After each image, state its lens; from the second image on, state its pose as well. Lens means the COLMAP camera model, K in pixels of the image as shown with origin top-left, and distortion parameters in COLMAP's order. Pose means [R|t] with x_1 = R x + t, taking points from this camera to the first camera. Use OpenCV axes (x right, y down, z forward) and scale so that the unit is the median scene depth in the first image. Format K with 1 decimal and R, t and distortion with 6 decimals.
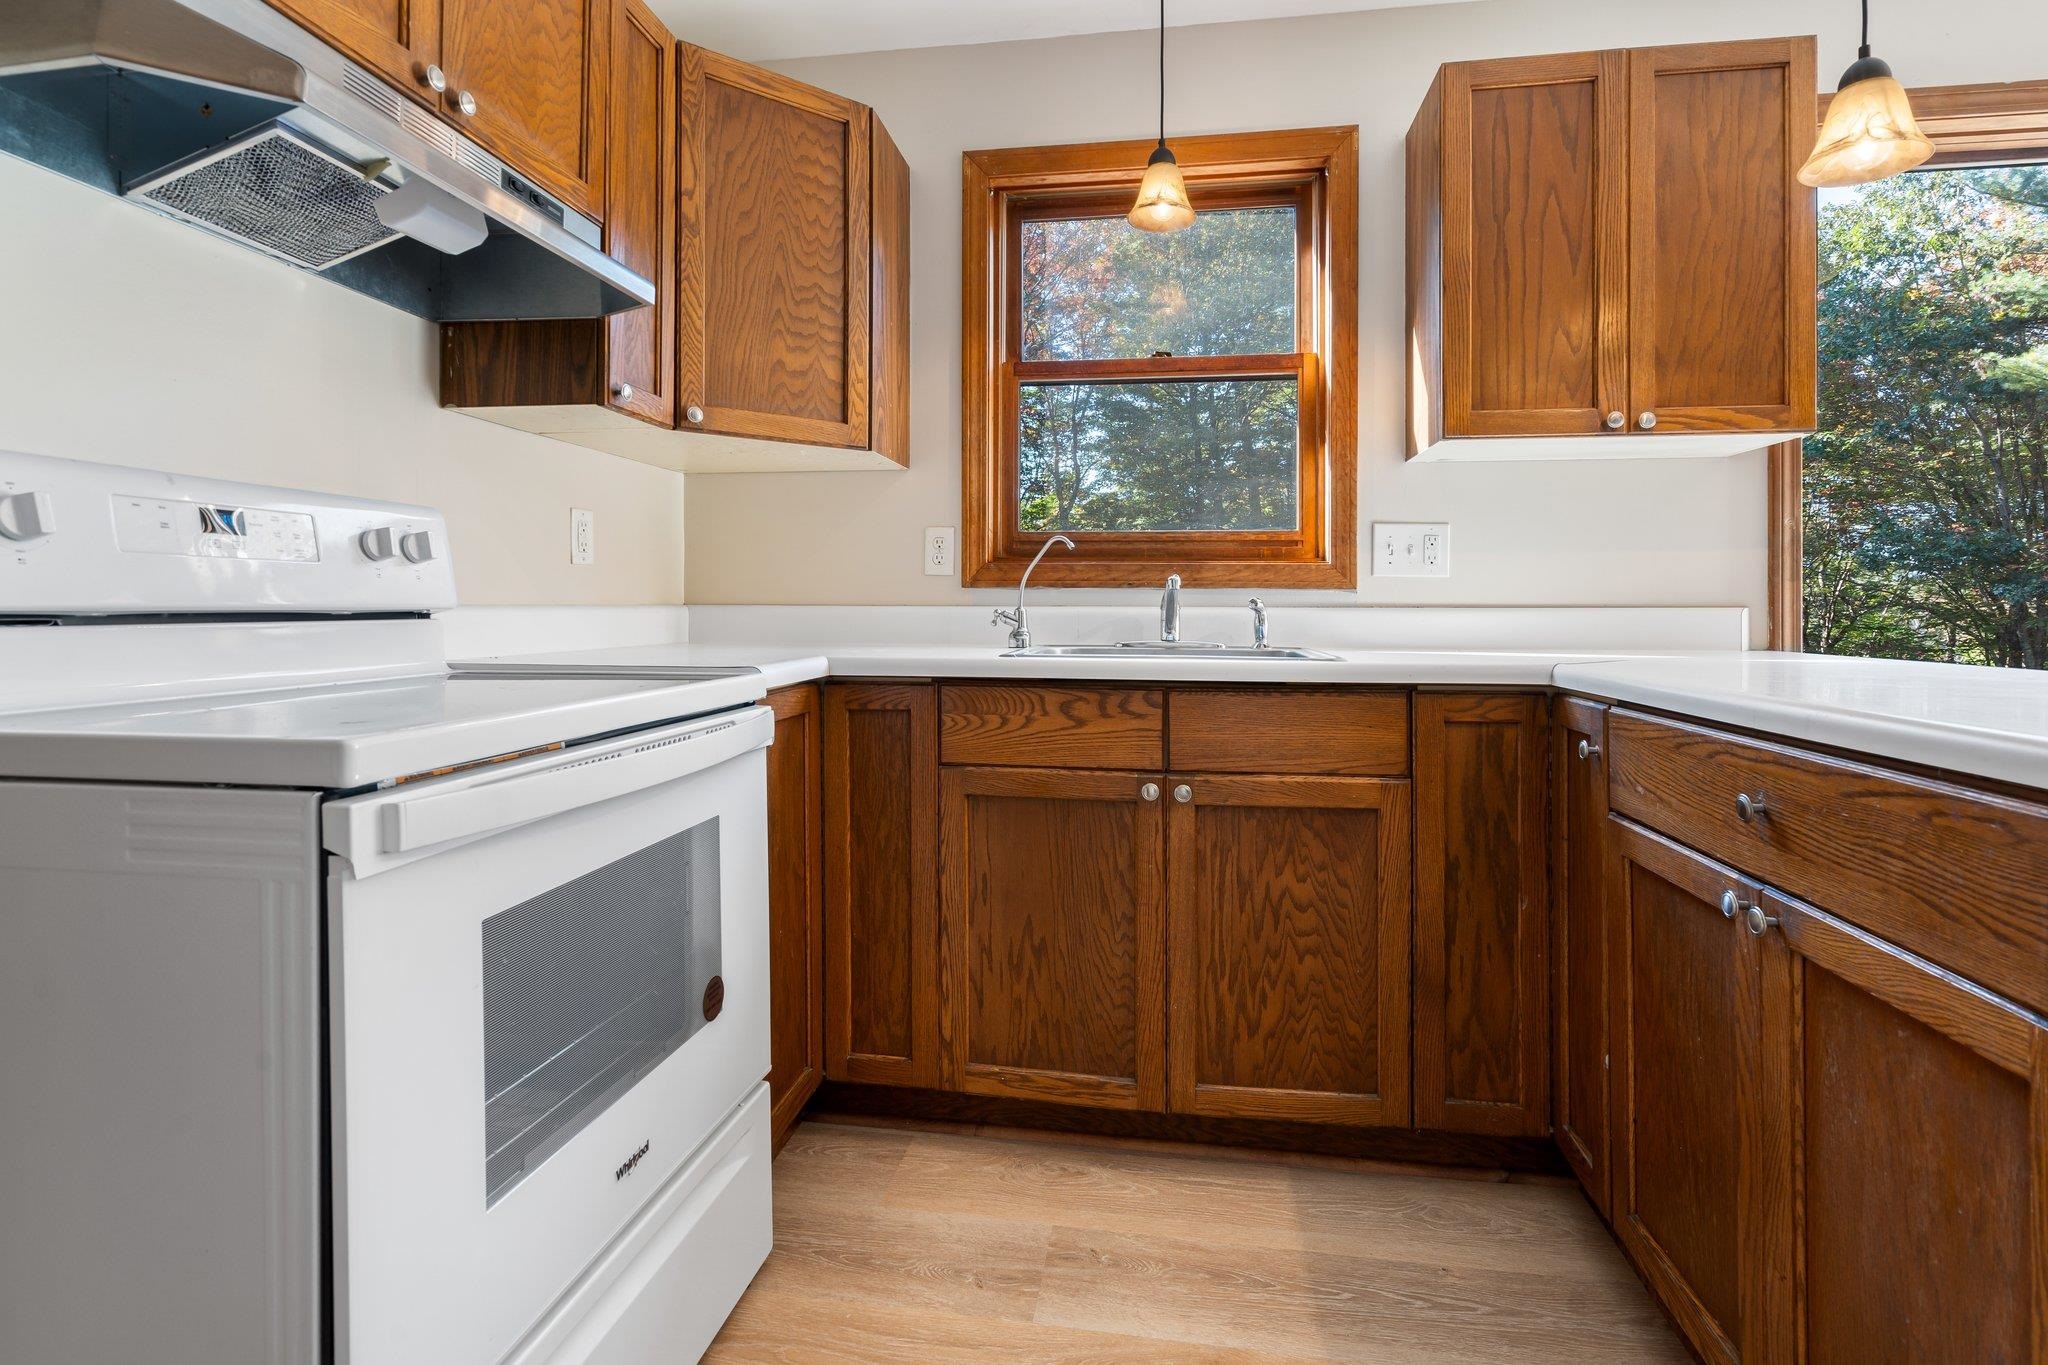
lens RADIAL K [[971.0, 0, 1028.5], [0, 971.0, 609.6], [0, 0, 1]] dist [-0.001850, 0.001287]
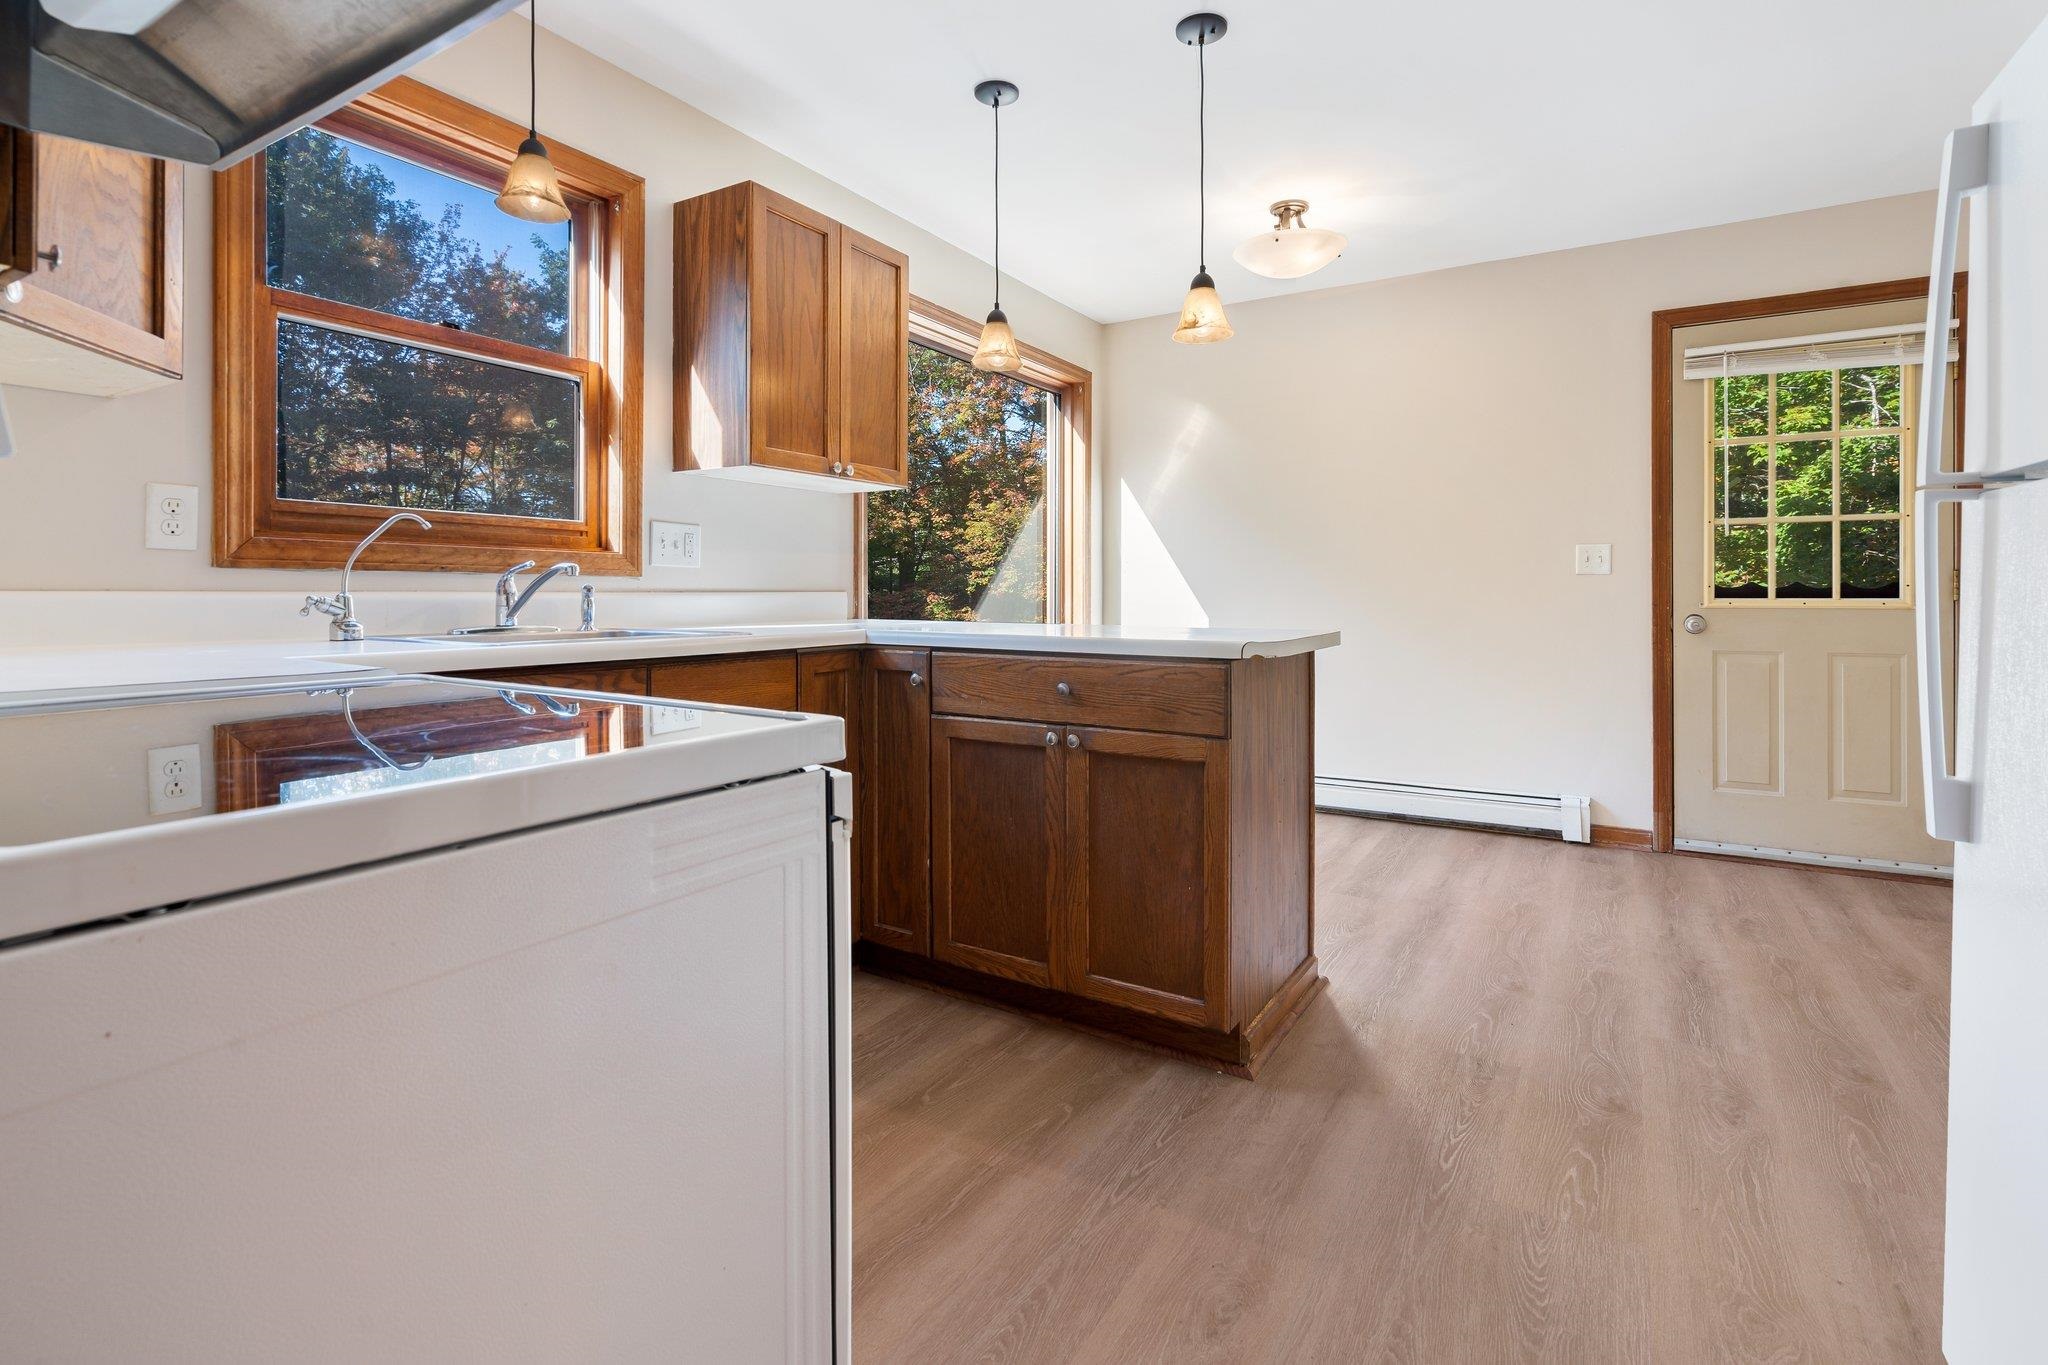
lens RADIAL K [[973.9, 0, 1033.2], [0, 973.9, 590.7], [0, 0, 1]] dist [-0.000174, 0.000056]
pose [[0.378269, -0.001169, 0.925695, -0.679100], [-0.000809, 0.999998, 0.001593, -0.007211], [-0.925695, -0.001351, 0.378268, 0.145928]]
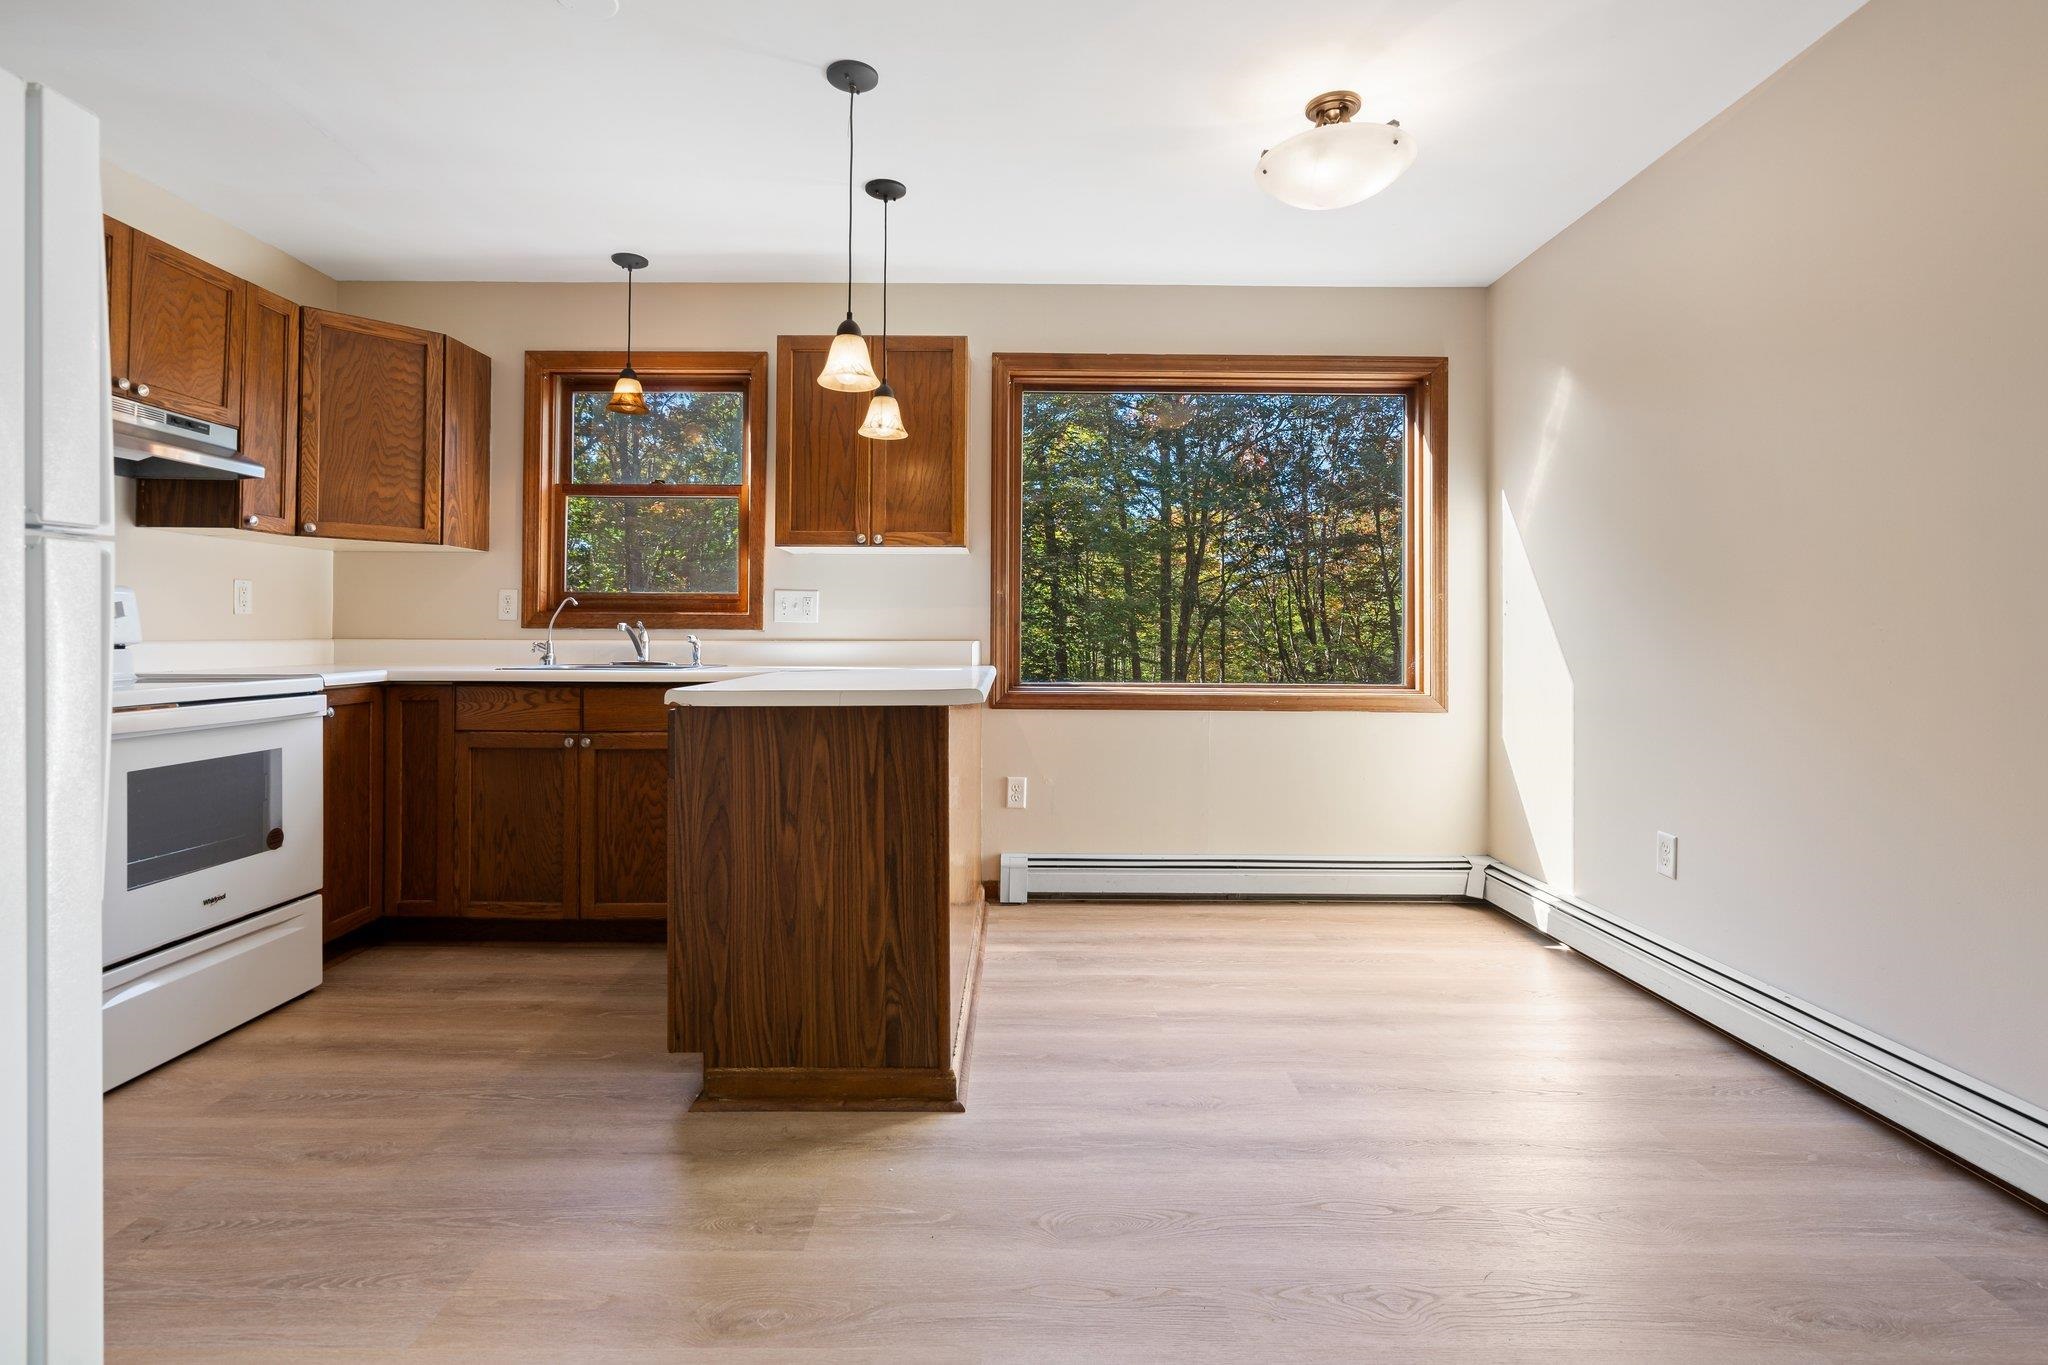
lens RADIAL K [[970.4, 0, 1016.3], [0, 970.4, 620.0], [0, 0, 1]] dist [-0.000322, 0.000854]
pose [[0.988895, 0.002584, 0.148595, 0.620683], [0.000001, 0.999849, -0.017398, -0.010489], [-0.148617, 0.017205, 0.988745, -0.847734]]
